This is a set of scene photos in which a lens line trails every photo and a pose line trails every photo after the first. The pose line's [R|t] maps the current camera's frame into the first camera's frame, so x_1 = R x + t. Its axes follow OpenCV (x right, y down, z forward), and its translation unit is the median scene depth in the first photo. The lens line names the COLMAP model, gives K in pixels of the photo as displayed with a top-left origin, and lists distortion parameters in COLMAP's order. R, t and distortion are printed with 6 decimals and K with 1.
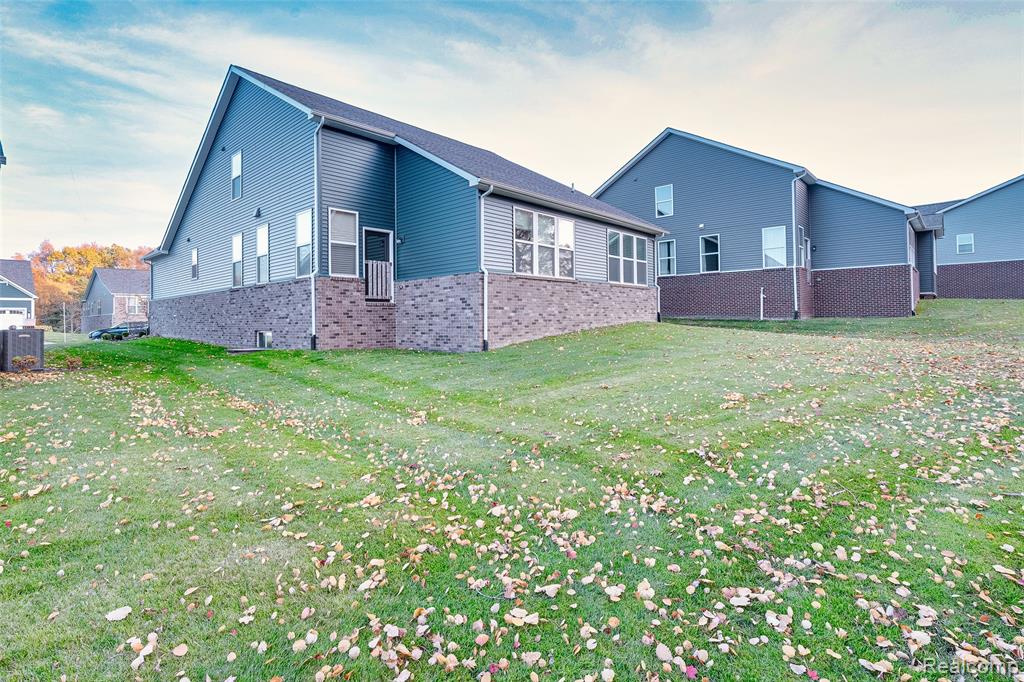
lens RADIAL K [[500.8, 0, 512.0], [0, 500.8, 341.0], [0, 0, 1]] dist [-0.000330, 0.000135]
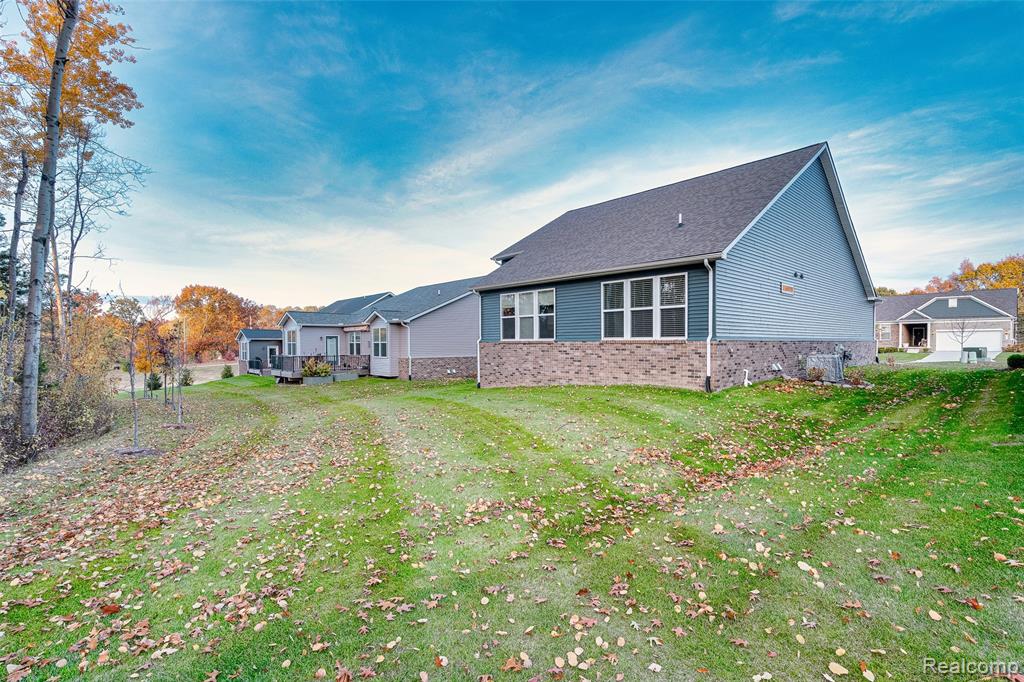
lens RADIAL K [[500.8, 0, 512.0], [0, 500.8, 341.0], [0, 0, 1]] dist [-0.000330, 0.000135]
pose [[-0.119078, 0.016021, -0.992756, 1.258882], [-0.028935, 0.999389, 0.019599, -0.139611], [0.992463, 0.031059, -0.118542, 1.034650]]
